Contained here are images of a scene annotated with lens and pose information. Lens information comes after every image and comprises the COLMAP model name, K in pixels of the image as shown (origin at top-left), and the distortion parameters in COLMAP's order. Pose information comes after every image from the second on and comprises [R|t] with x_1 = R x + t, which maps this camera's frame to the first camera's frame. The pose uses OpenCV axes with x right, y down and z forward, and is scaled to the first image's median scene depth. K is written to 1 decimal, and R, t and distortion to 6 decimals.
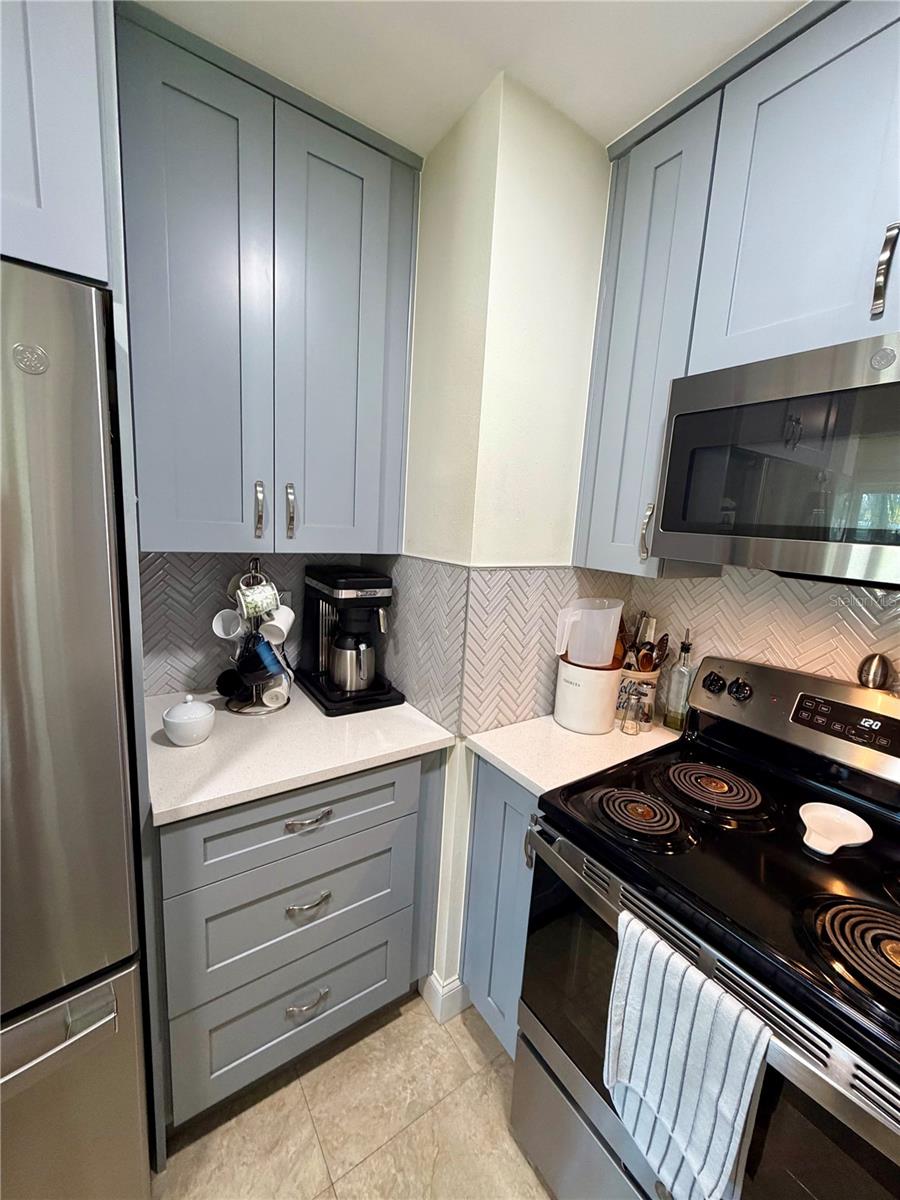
lens RADIAL K [[485.2, 0, 447.0], [0, 485.2, 598.8], [0, 0, 1]] dist [0.001565, 0.000117]
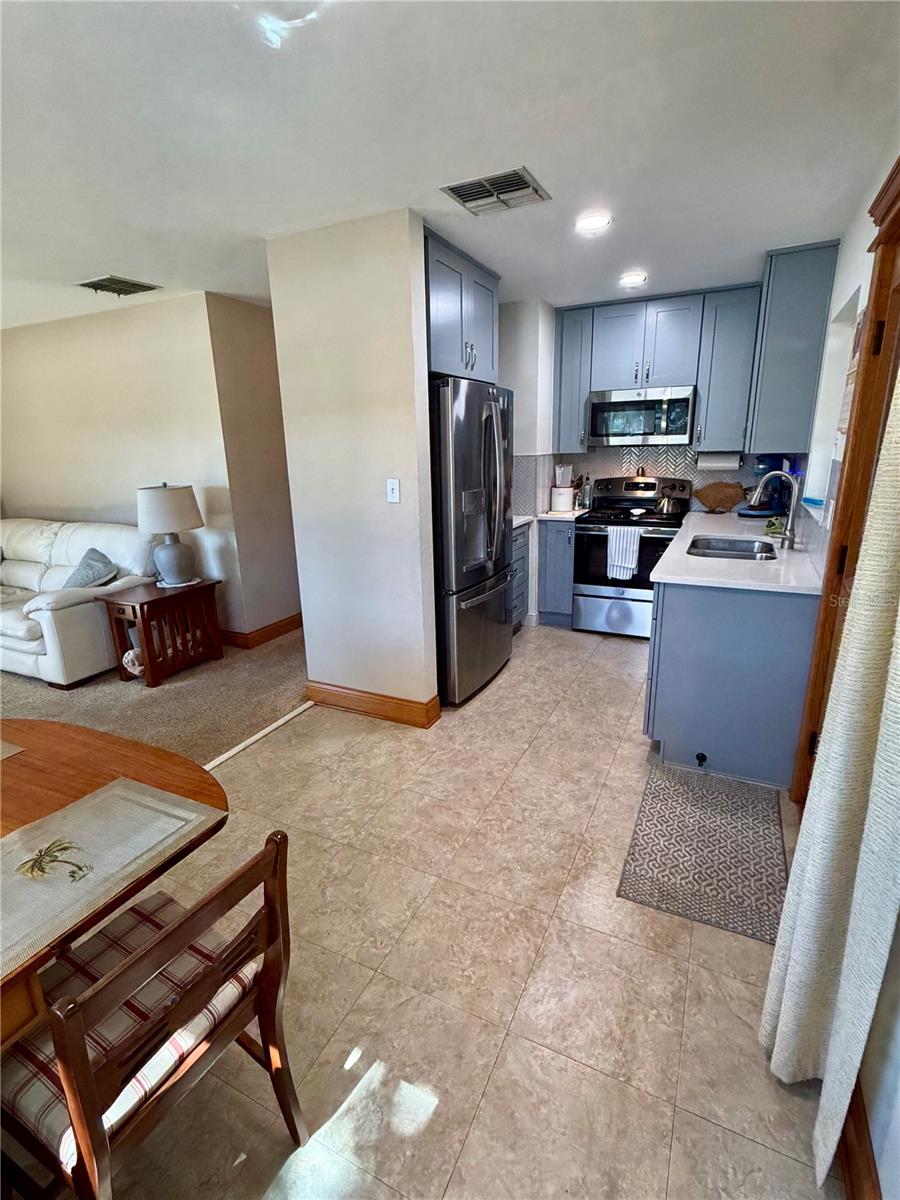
lens RADIAL K [[564.3, 0, 451.6], [0, 564.3, 602.9], [0, 0, 1]] dist [0.004253, 0.000623]
pose [[0.871964, -0.208113, 0.443135, -2.009362], [0.156357, 0.976127, 0.150761, 0.204107], [-0.463931, -0.062171, 0.883687, -1.772267]]
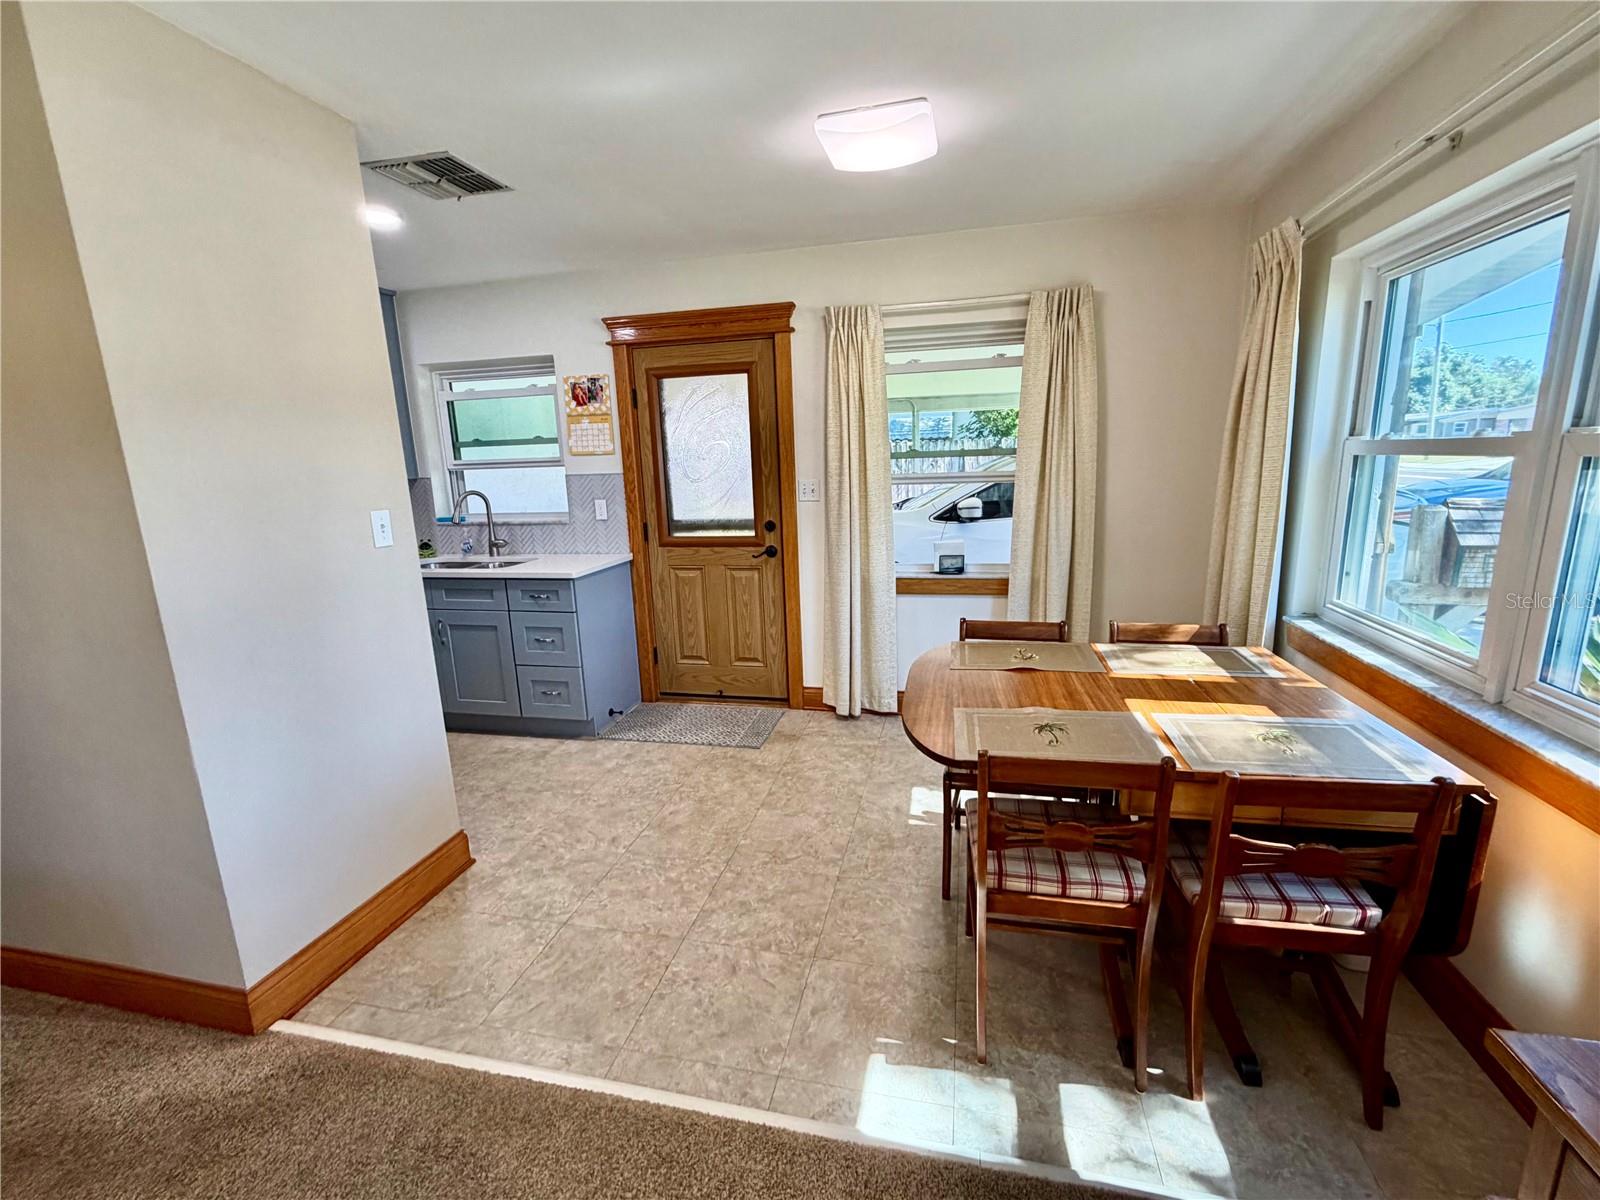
lens RADIAL K [[707.7, 0, 799.6], [0, 707.7, 607.2], [0, 0, 1]] dist [0.001254, -0.000300]
pose [[-0.668101, -0.195662, 0.717884, -3.079919], [0.119902, 0.923887, 0.363396, -0.238528], [-0.734347, 0.328861, -0.593789, 0.541594]]
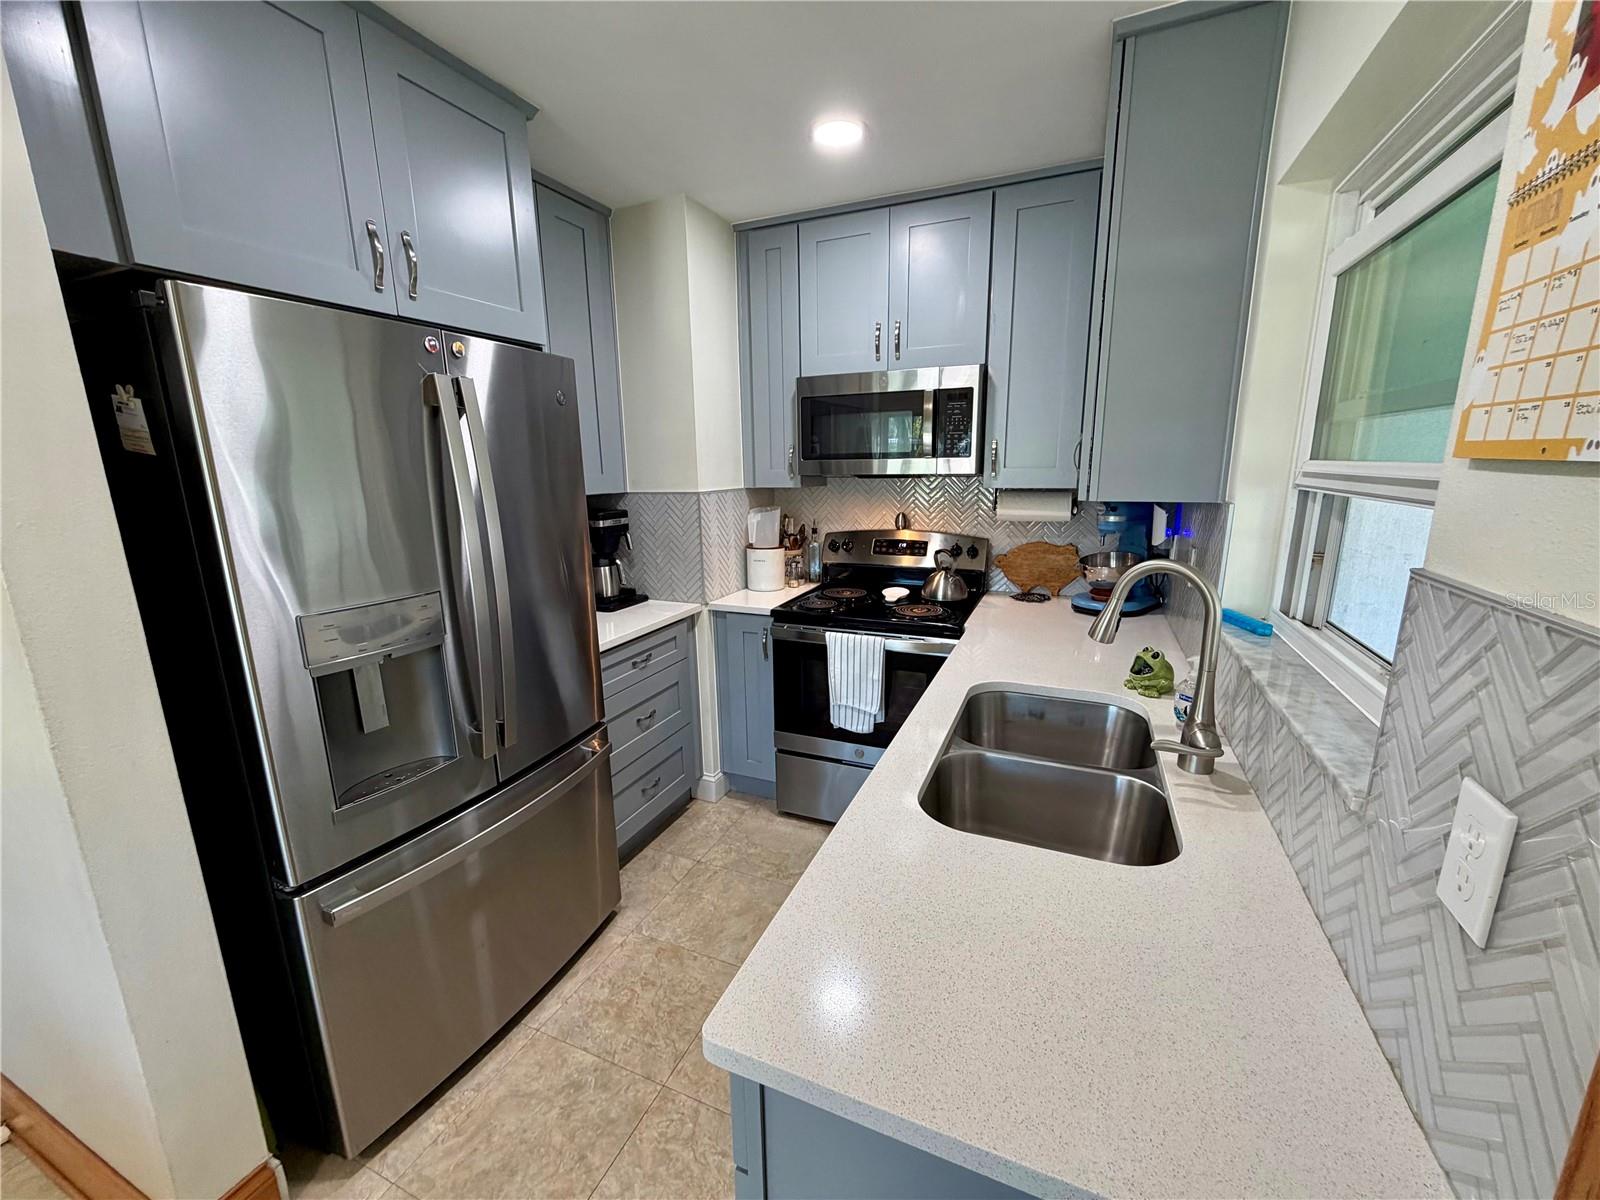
lens RADIAL K [[646.9, 0, 795.8], [0, 646.9, 605.2], [0, 0, 1]] dist [0.001565, 0.000117]
pose [[0.847268, -0.185327, 0.497786, -0.757513], [0.153966, 0.982612, 0.103768, 0.119373], [-0.508362, -0.011277, 0.861070, -0.927990]]
